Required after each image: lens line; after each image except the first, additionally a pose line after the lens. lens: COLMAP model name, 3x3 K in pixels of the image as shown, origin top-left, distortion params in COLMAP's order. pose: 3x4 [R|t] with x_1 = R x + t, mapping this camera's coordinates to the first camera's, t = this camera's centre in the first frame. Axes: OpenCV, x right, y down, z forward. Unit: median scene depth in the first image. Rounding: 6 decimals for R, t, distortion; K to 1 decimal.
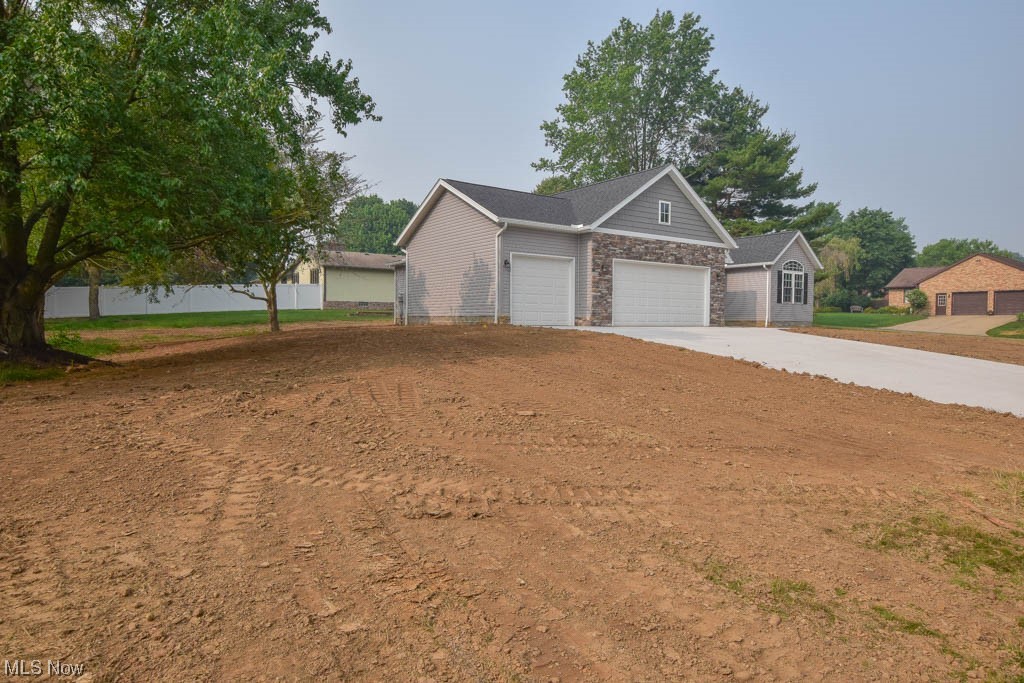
lens RADIAL K [[620.7, 0, 512.0], [0, 620.7, 341.5], [0, 0, 1]] dist [-0.006049, 0.000039]
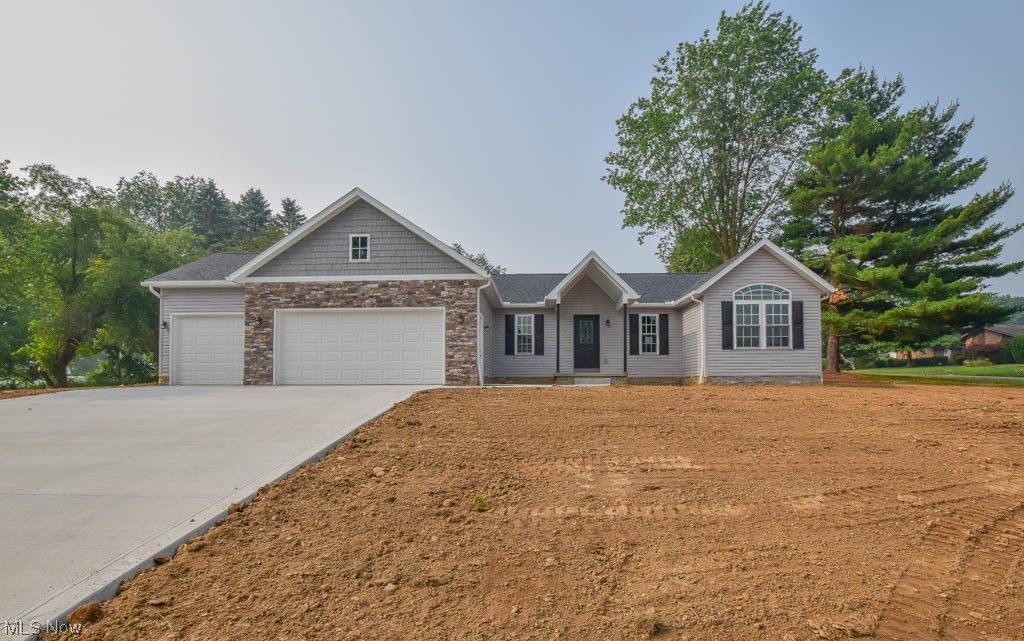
lens RADIAL K [[495.7, 0, 512.7], [0, 495.7, 377.0], [0, 0, 1]] dist [-0.029304, -0.000162]
pose [[0.790340, -0.016563, -0.612445, 0.573429], [-0.011053, 0.999086, -0.041282, -0.007268], [0.612569, 0.039397, 0.789435, 0.433787]]
